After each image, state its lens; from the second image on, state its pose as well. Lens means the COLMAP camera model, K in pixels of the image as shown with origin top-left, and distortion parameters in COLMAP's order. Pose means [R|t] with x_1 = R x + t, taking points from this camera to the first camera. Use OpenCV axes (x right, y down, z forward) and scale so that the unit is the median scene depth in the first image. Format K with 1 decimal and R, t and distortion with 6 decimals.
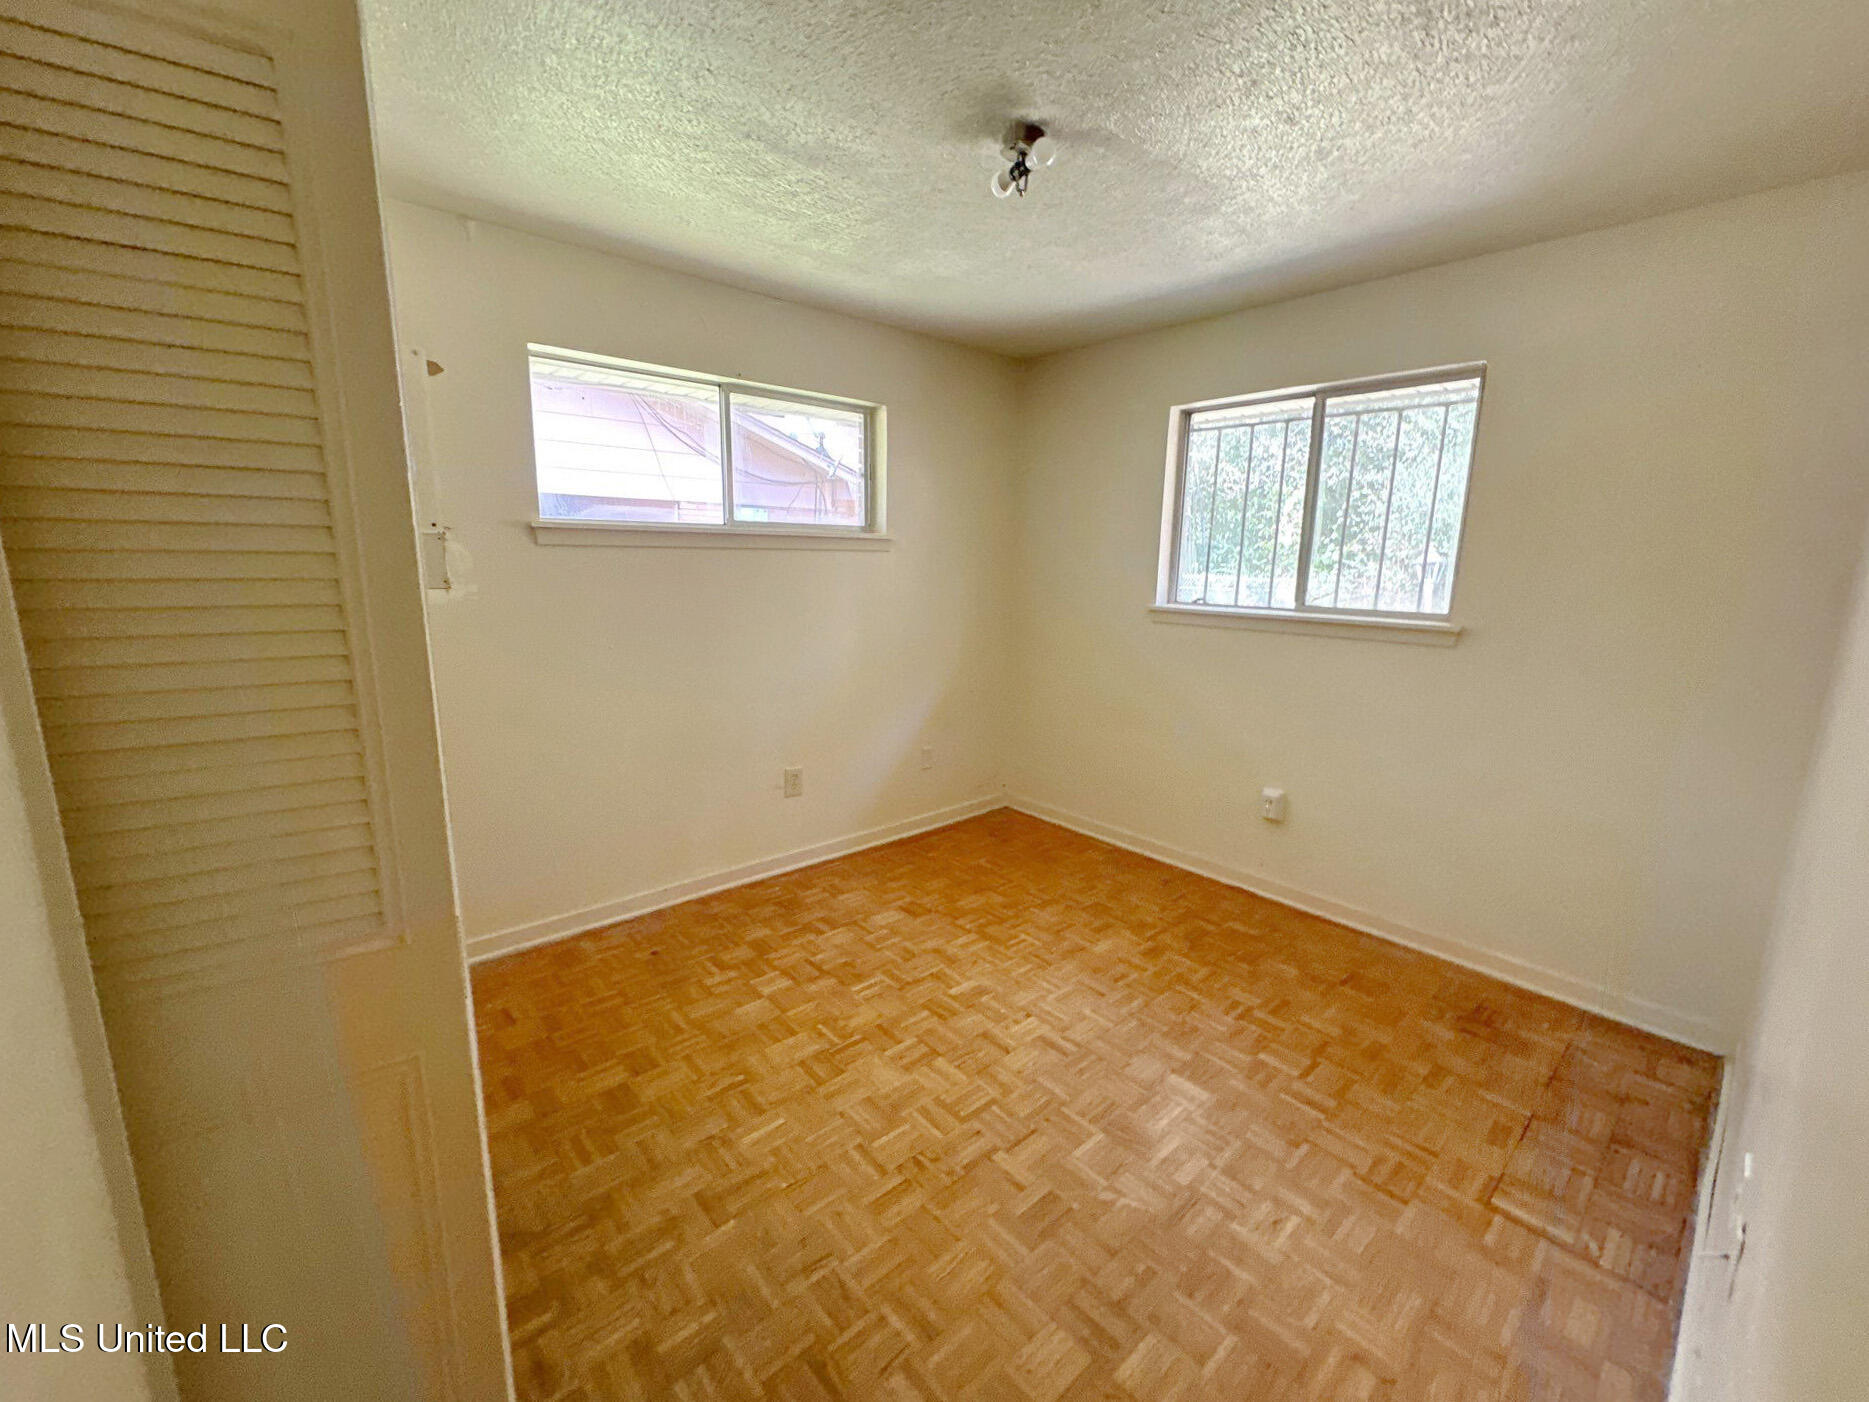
lens RADIAL K [[740.6, 0, 934.5], [0, 740.6, 701.0], [0, 0, 1]] dist [-0.006711, 0.000938]
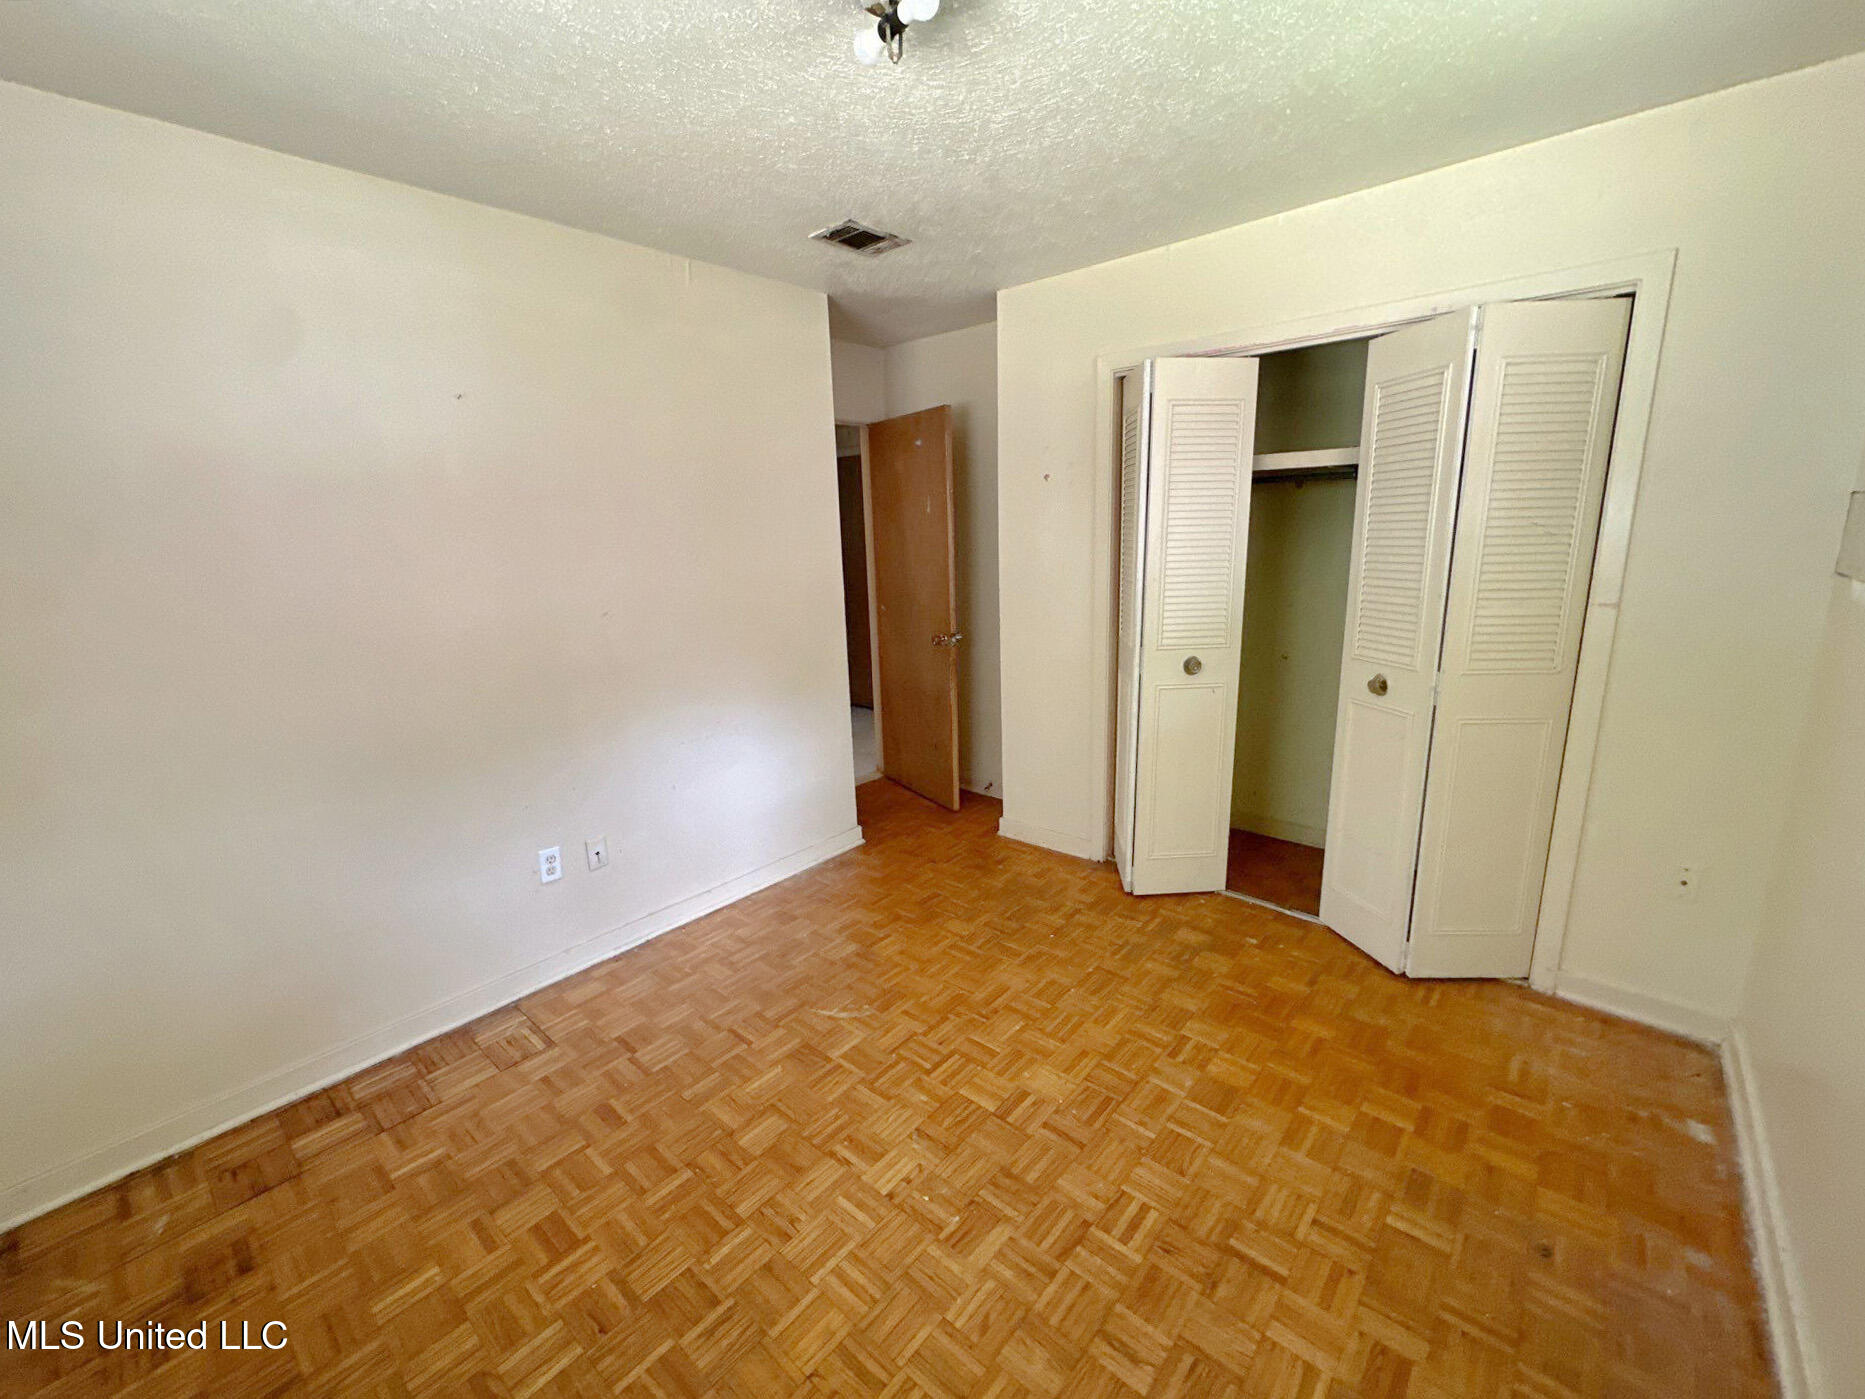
lens RADIAL K [[739.0, 0, 932.5], [0, 739.0, 699.5], [0, 0, 1]] dist [-0.006711, 0.000938]
pose [[-0.990514, 0.049959, -0.128010, 0.194298], [-0.006404, 0.913771, 0.406179, -0.380899], [0.137264, 0.403145, -0.904783, 1.838982]]
